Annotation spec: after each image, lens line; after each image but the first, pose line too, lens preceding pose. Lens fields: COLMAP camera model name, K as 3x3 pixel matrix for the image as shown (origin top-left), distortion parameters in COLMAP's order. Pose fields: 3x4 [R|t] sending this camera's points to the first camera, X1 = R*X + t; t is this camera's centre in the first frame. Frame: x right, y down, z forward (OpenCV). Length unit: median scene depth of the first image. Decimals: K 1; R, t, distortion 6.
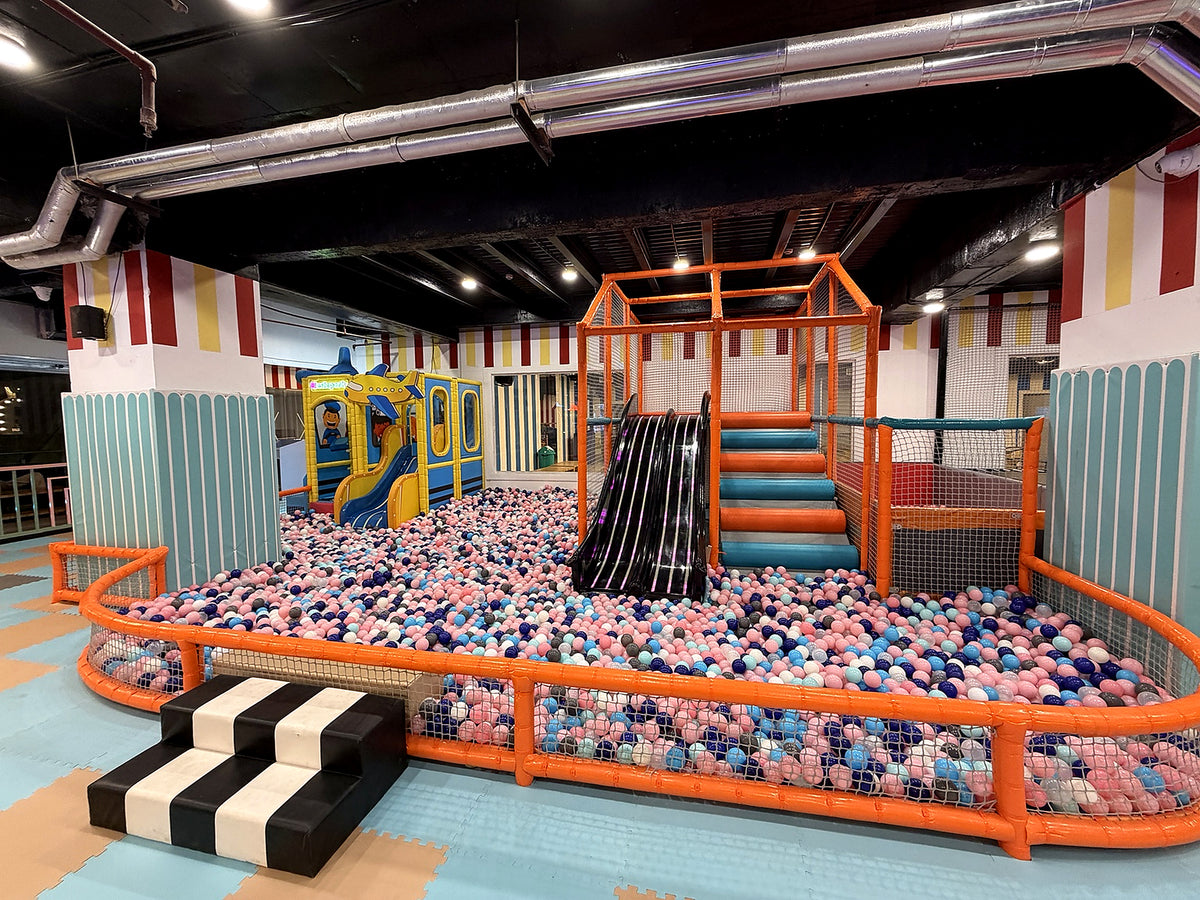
lens RADIAL K [[491.0, 0, 600.0], [0, 491.0, 450.0], [0, 0, 1]] dist [0.000070, 0.000015]
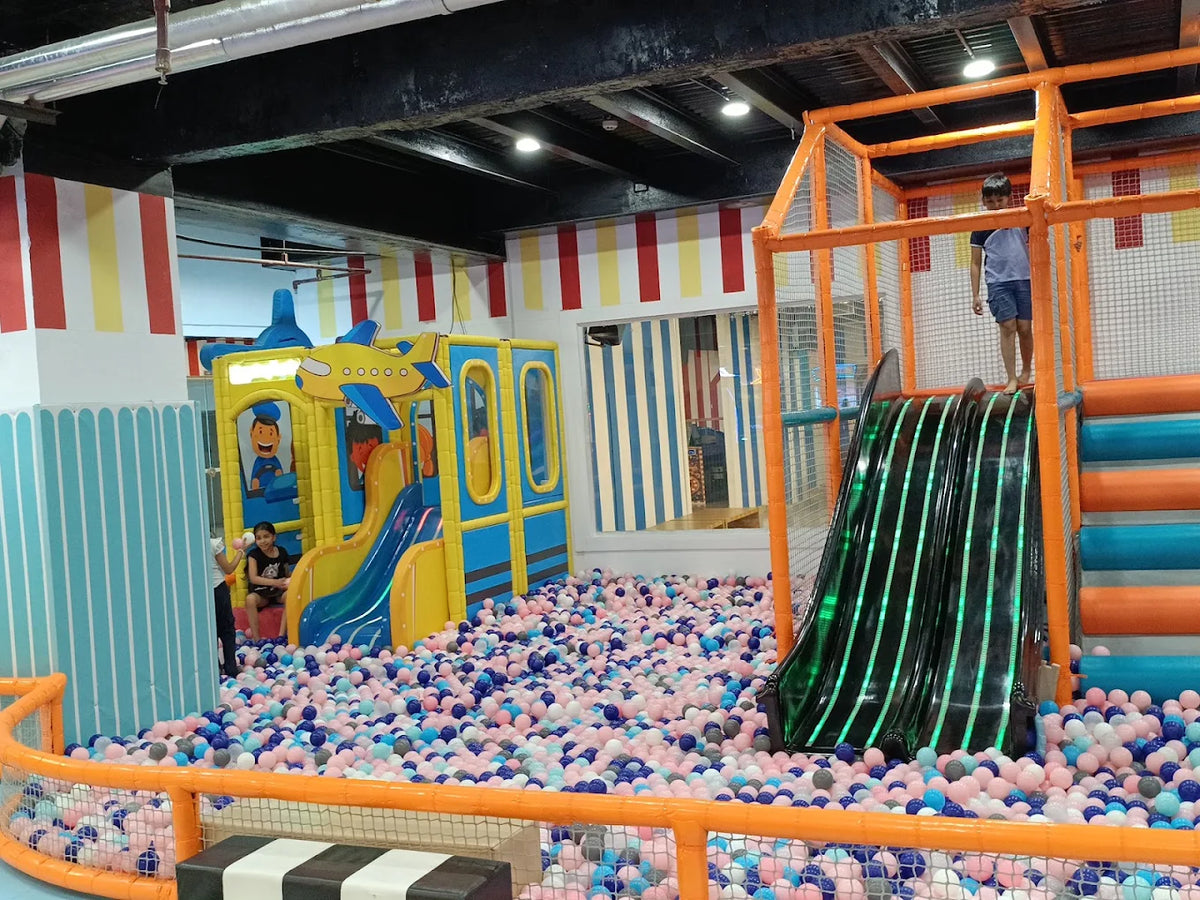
lens RADIAL K [[1288.3, 0, 600.0], [0, 1288.3, 450.0], [0, 0, 1]] dist [0.014745, 0.006728]
pose [[0.981784, -0.047709, -0.183913, 0.020880], [0.042780, 0.998613, -0.030681, 0.003845], [0.185121, 0.022255, 0.982464, -0.219537]]
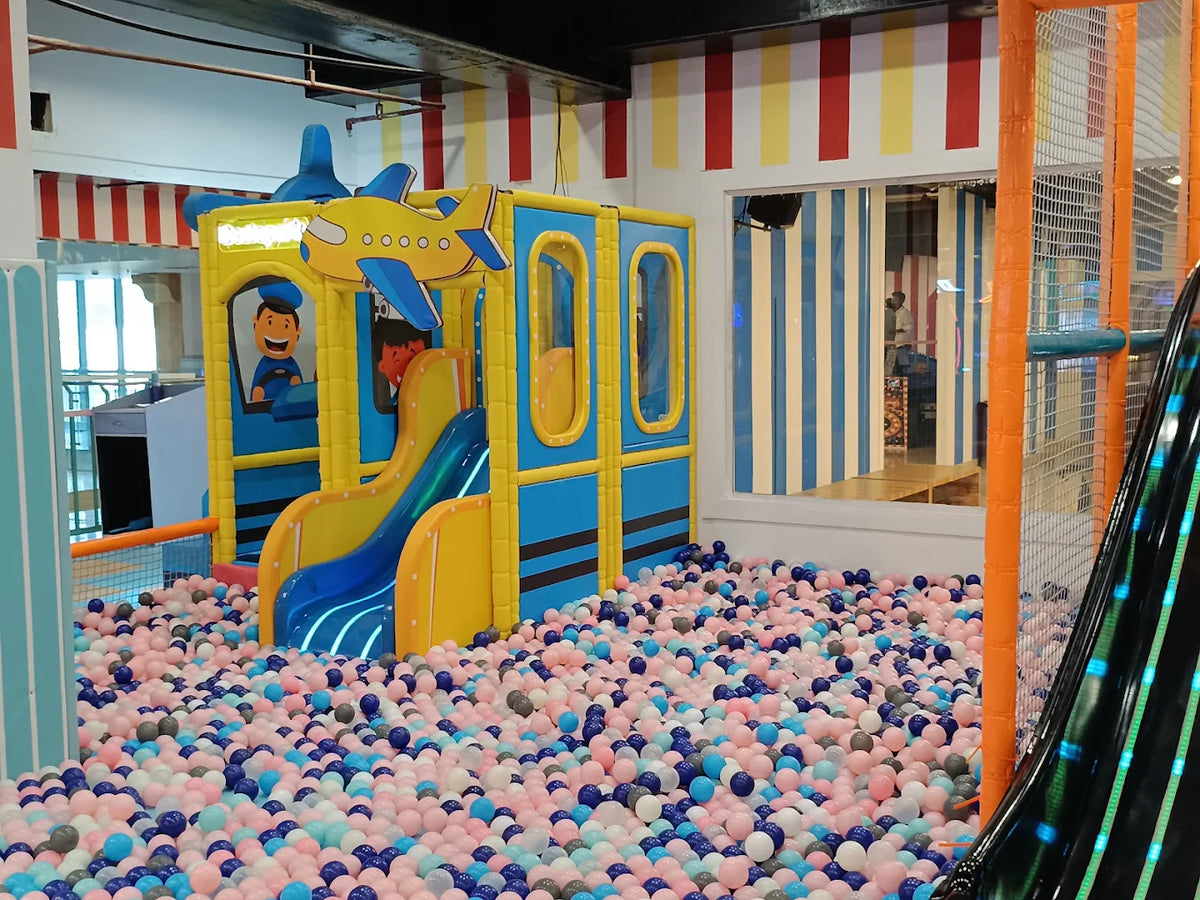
lens RADIAL K [[1333.8, 0, 598.6], [0, 1333.8, 477.3], [0, 0, 1]] dist [0.016911, 0.000086]
pose [[0.942072, 0.039179, -0.333115, -0.002319], [-0.022740, 0.998330, 0.053107, -0.014351], [0.334640, -0.042456, 0.941389, 0.172710]]
